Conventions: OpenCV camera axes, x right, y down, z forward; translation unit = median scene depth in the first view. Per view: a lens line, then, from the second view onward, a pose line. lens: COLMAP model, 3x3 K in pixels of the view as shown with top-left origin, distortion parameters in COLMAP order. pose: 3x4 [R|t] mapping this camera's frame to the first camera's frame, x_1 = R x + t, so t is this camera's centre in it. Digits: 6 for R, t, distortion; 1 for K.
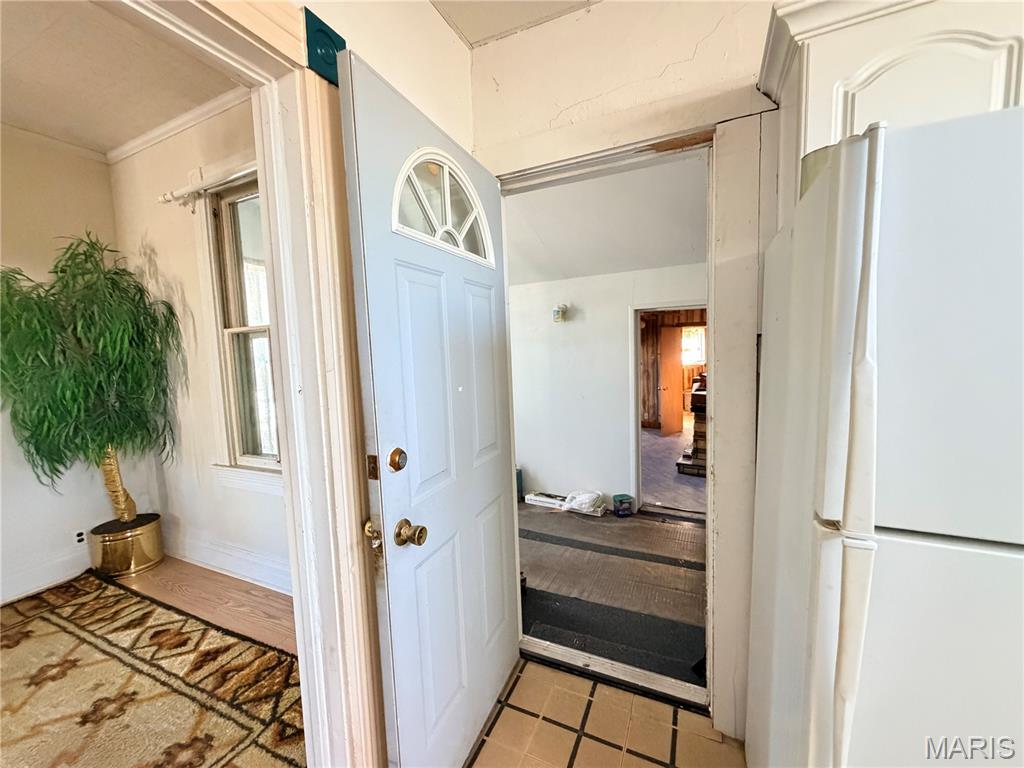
lens RADIAL K [[408.4, 0, 512.4], [0, 408.4, 384.8], [0, 0, 1]] dist [0.006539, -0.000941]
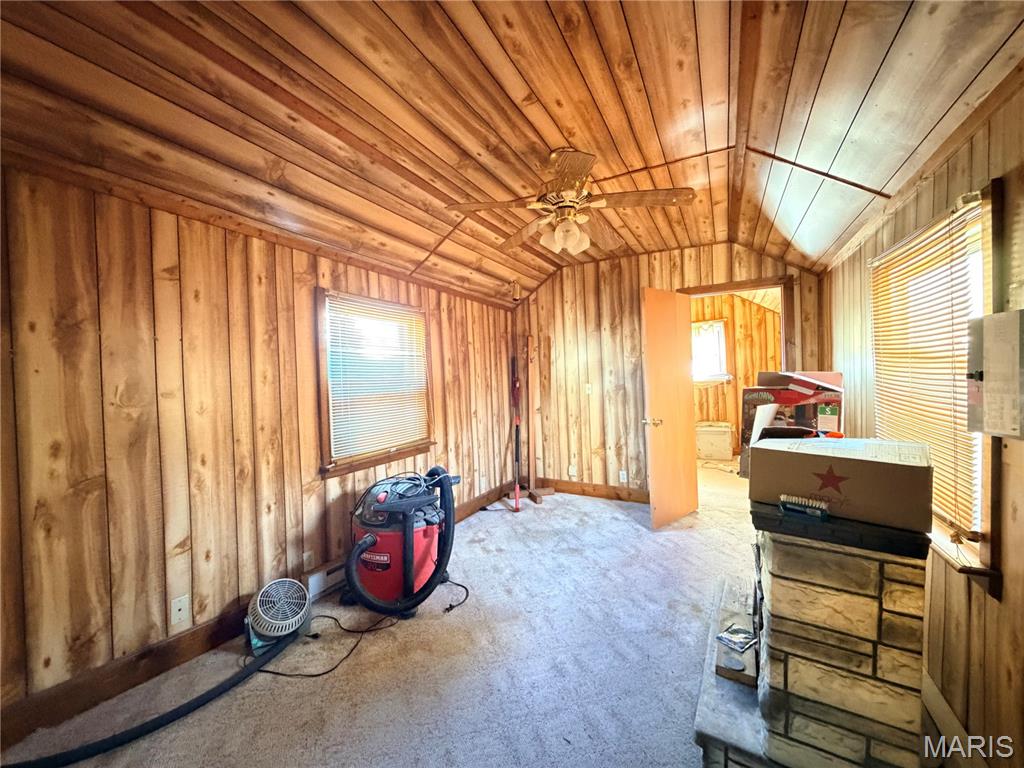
lens RADIAL K [[408.4, 0, 513.7], [0, 408.4, 378.8], [0, 0, 1]] dist [0.006539, -0.000941]
pose [[0.999992, 0.003537, -0.001813, 0.359760], [-0.003684, 0.996059, -0.088619, 0.003092], [0.001493, 0.088625, 0.996064, 0.909762]]
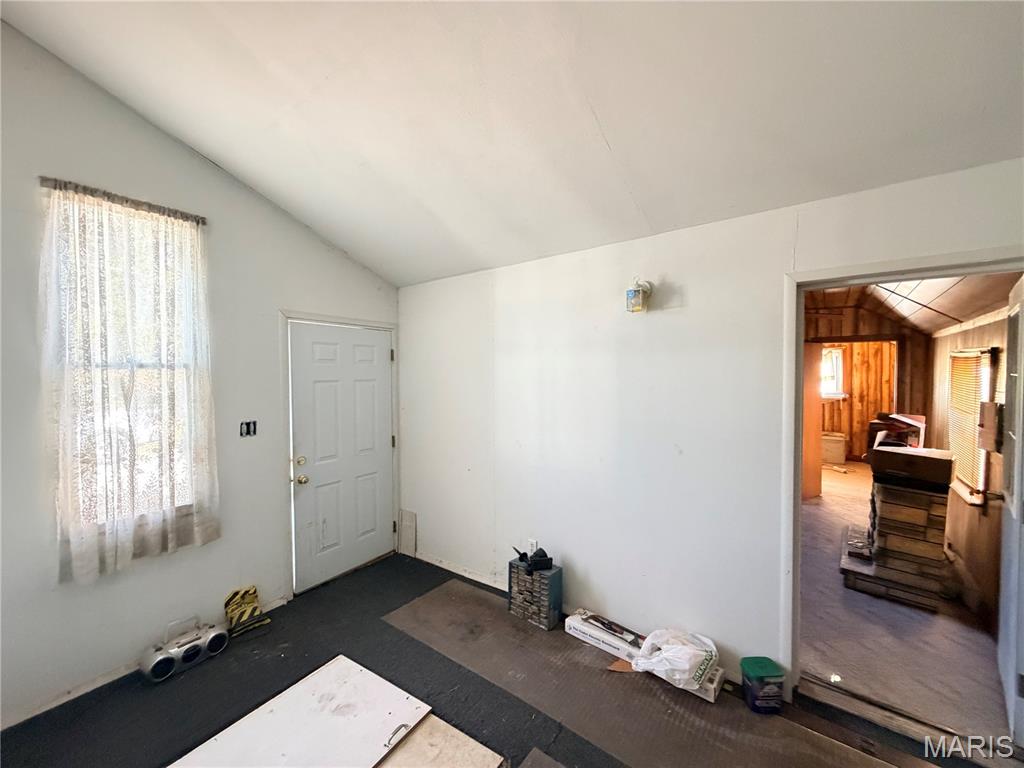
lens RADIAL K [[408.4, 0, 515.4], [0, 408.4, 382.9], [0, 0, 1]] dist [0.006539, -0.000941]
pose [[0.984444, 0.036663, -0.171833, 0.048284], [-0.047511, 0.997100, -0.059449, -0.016692], [0.169155, 0.066688, 0.983331, 0.415095]]
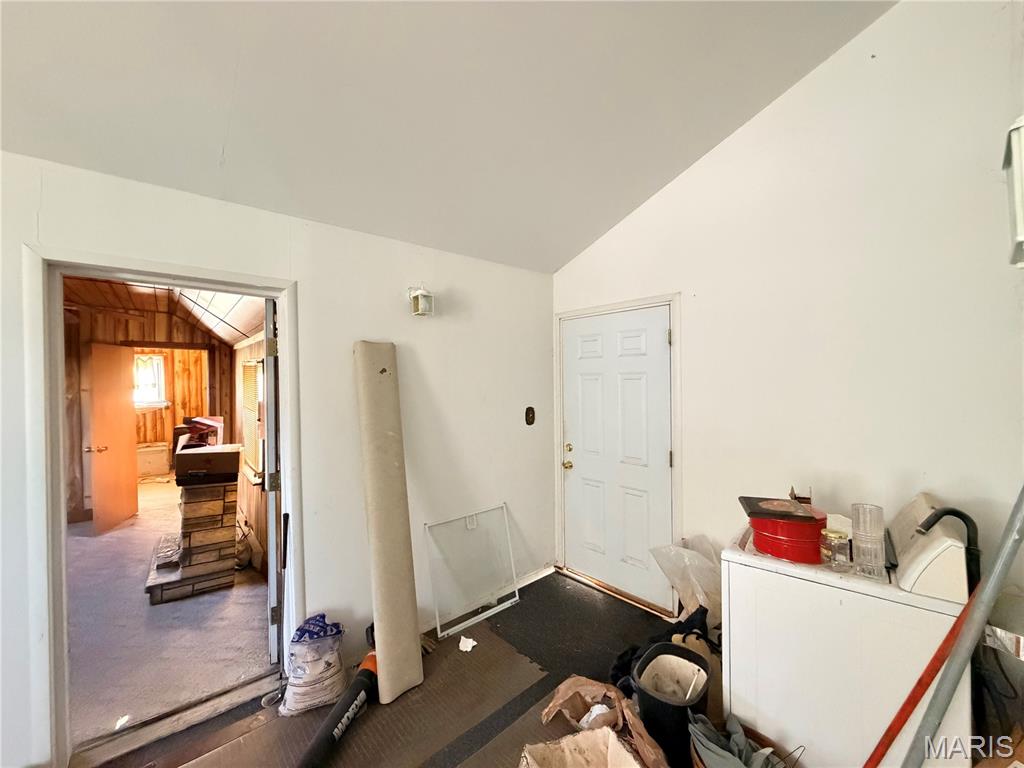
lens RADIAL K [[408.4, 0, 501.9], [0, 408.4, 384.1], [0, 0, 1]] dist [0.006539, -0.000941]
pose [[0.393655, 0.021688, 0.919003, 0.102976], [0.075648, 0.995567, -0.055899, -0.012375], [-0.916141, 0.091525, 0.390269, 0.415810]]
